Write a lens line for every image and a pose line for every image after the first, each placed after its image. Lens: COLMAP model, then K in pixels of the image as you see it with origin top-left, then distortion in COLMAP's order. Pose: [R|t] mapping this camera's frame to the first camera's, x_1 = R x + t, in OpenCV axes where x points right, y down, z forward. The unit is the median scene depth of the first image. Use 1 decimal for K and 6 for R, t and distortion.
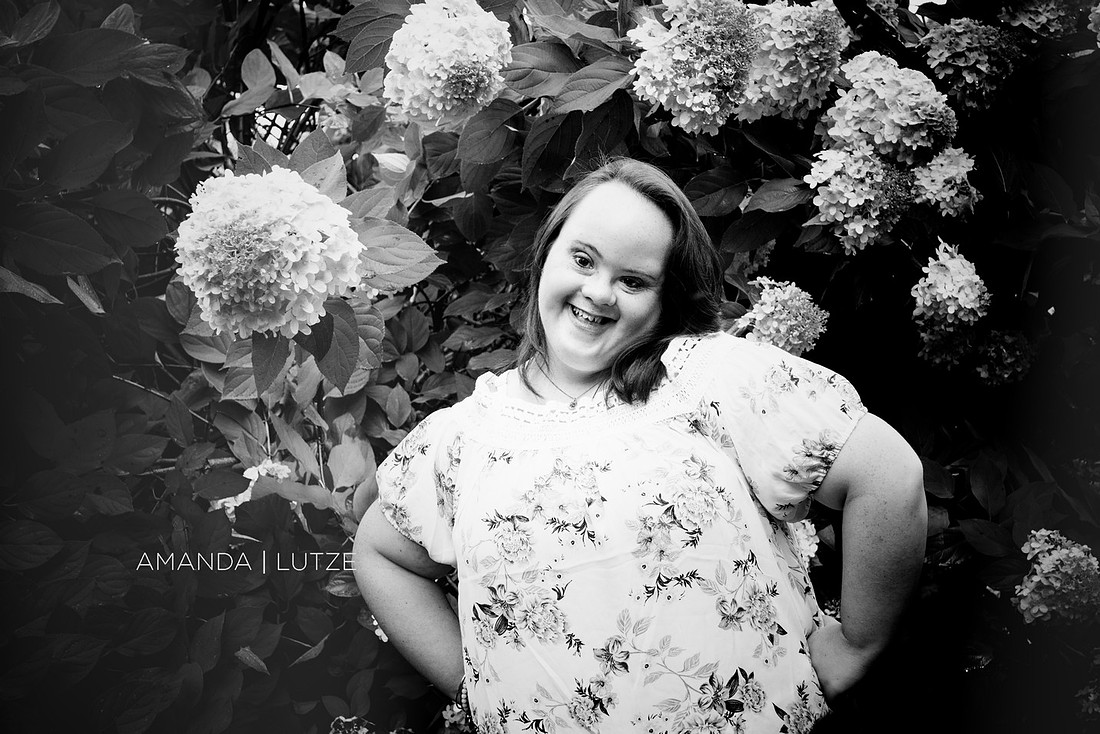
lens RADIAL K [[1784.9, 0, 549.1], [0, 1784.9, 365.4], [0, 0, 1]] dist [-0.015460, 0.000000]
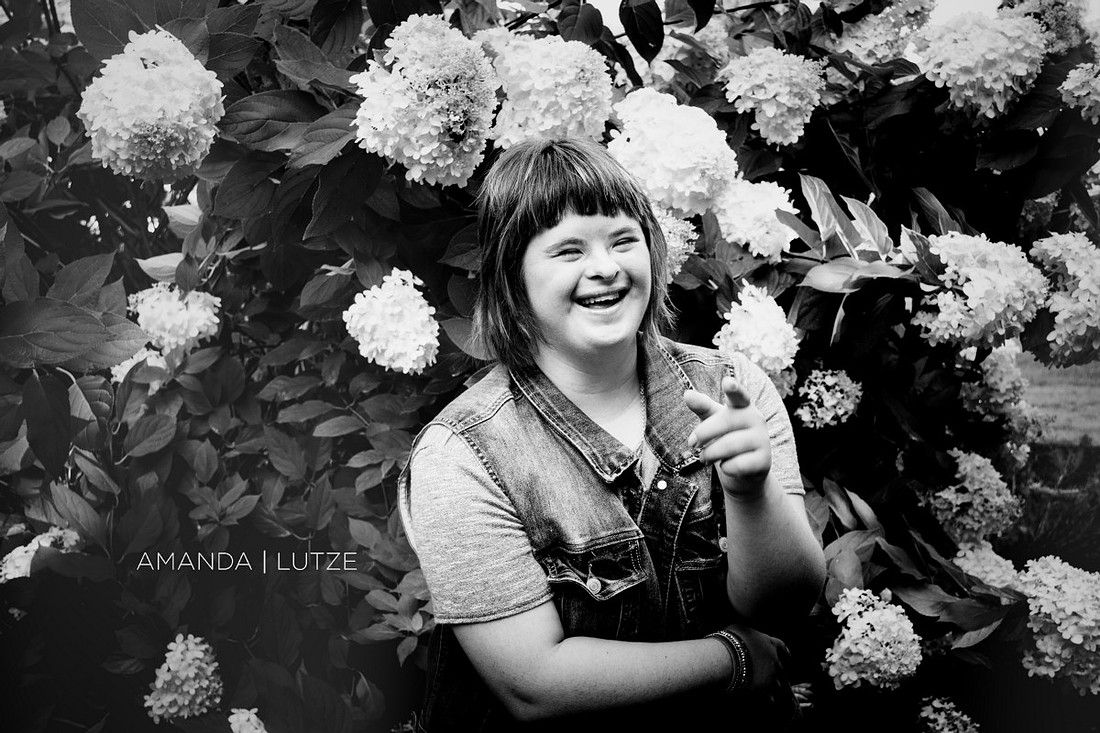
lens RADIAL K [[1444.1, 0, 551.2], [0, 1444.1, 368.6], [0, 0, 1]] dist [-0.039825, 0.000000]
pose [[0.999130, -0.022818, -0.034895, 0.148781], [0.023810, 0.999316, 0.028308, -0.051411], [0.034225, -0.029114, 0.998990, 0.240258]]
